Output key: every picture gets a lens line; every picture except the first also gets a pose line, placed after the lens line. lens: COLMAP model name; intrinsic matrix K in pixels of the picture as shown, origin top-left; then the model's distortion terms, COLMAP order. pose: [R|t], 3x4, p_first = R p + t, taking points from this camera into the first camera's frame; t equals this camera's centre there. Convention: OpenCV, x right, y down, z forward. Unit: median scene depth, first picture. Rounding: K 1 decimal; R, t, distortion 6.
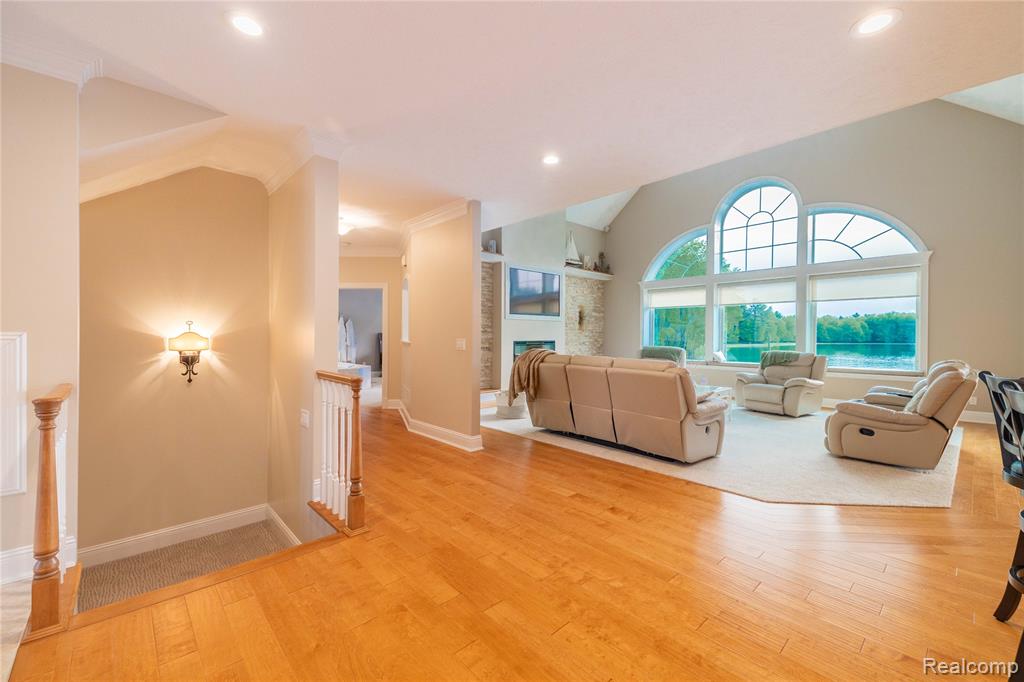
lens RADIAL K [[415.8, 0, 512.3], [0, 415.8, 338.8], [0, 0, 1]] dist [0.055989, -0.021320]
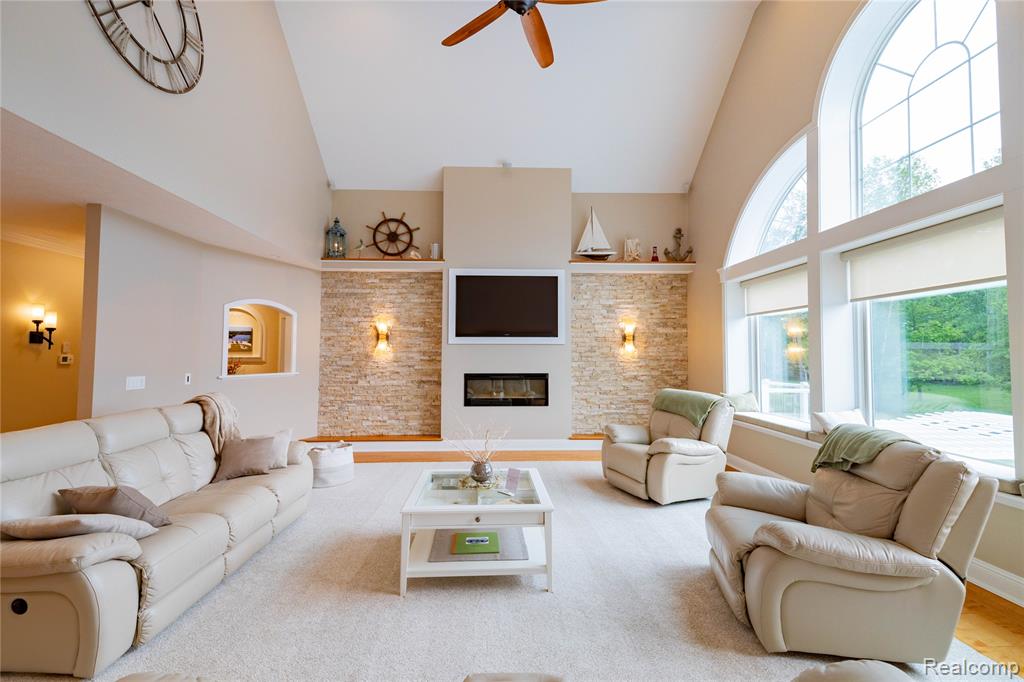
lens RADIAL K [[430.0, 0, 511.9], [0, 430.0, 337.3], [0, 0, 1]] dist [0.059259, -0.024239]
pose [[0.756795, -0.030133, -0.652957, 0.581887], [-0.004169, 0.998694, -0.050920, -0.020836], [0.653639, 0.041258, 0.755681, 0.489546]]
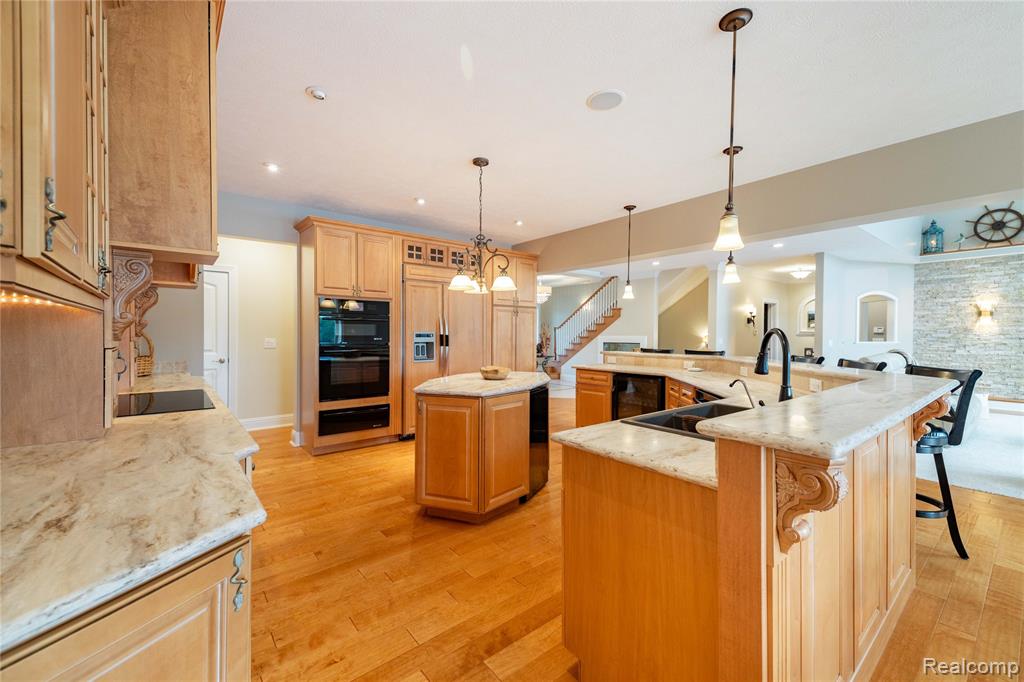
lens RADIAL K [[415.8, 0, 512.3], [0, 415.8, 338.8], [0, 0, 1]] dist [0.055989, -0.021320]
pose [[-0.067071, 0.006579, -0.997726, 0.884941], [-0.011528, 0.999906, 0.007368, -0.000845], [0.997682, 0.011996, -0.066989, -0.031195]]
